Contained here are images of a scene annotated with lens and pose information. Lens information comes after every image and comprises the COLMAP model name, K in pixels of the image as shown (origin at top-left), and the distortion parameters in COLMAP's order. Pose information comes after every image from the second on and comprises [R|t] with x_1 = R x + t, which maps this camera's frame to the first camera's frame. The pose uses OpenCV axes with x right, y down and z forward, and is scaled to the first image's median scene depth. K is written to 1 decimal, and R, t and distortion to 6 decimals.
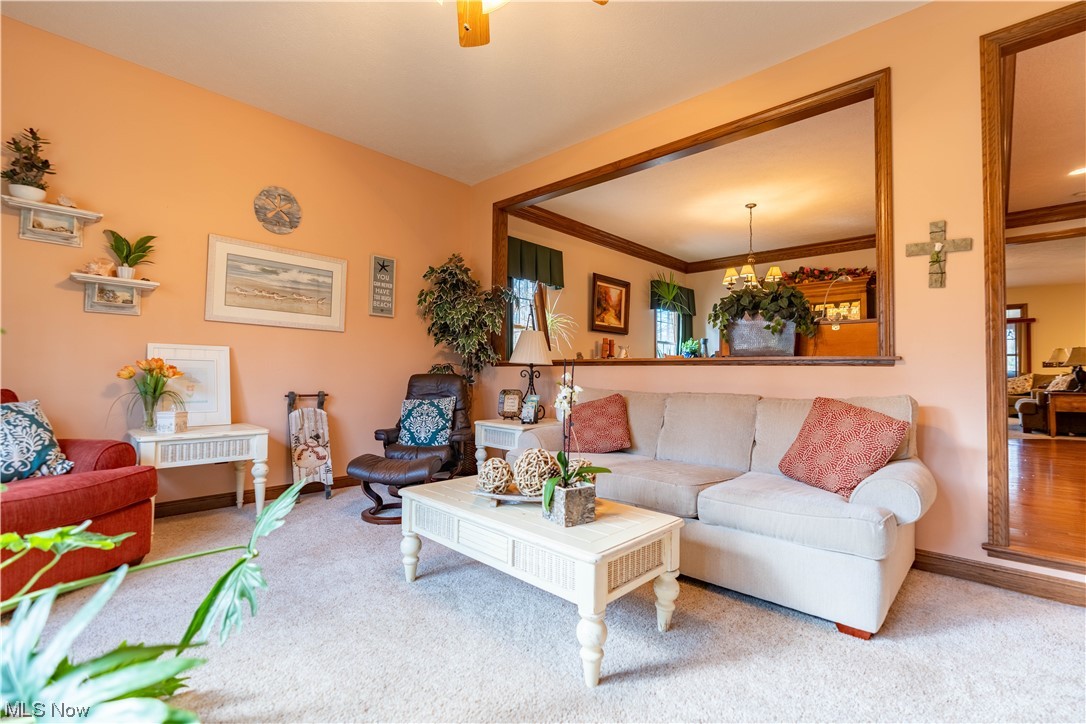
lens RADIAL K [[490.8, 0, 543.7], [0, 490.8, 361.2], [0, 0, 1]] dist [0.000049, 0.000001]
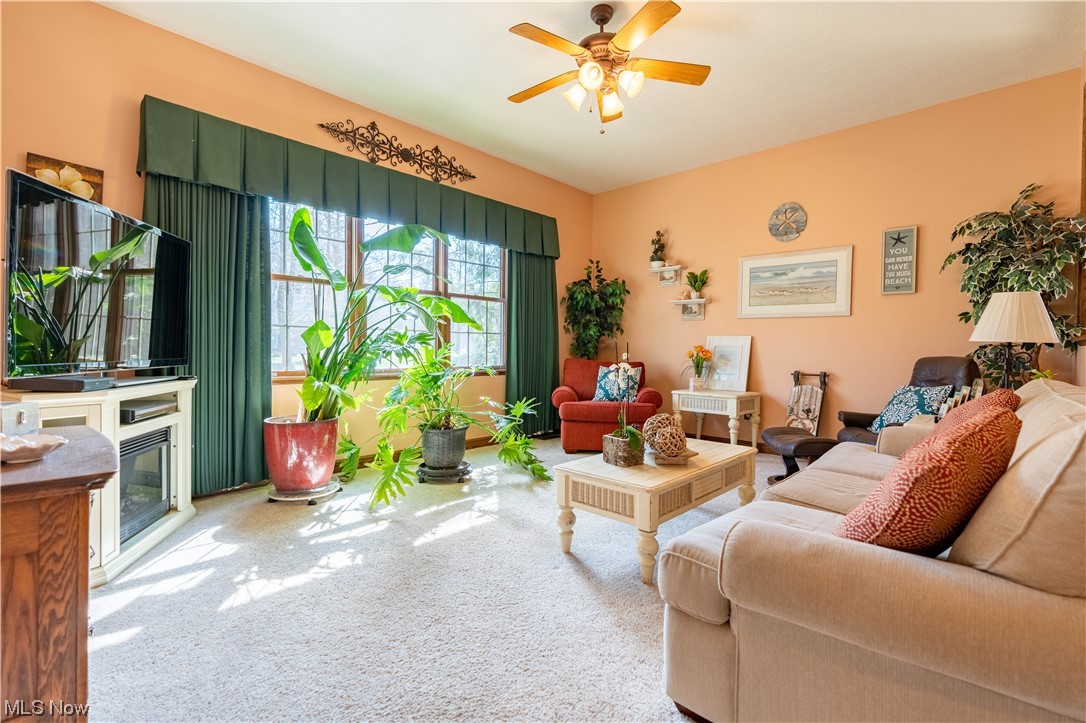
lens RADIAL K [[490.8, 0, 543.9], [0, 490.8, 358.2], [0, 0, 1]] dist [0.000049, 0.000001]
pose [[0.000667, 0.008804, -0.999961, 0.680358], [0.019312, 0.999775, 0.008815, 0.009004], [0.999813, -0.019318, 0.000497, 0.383804]]
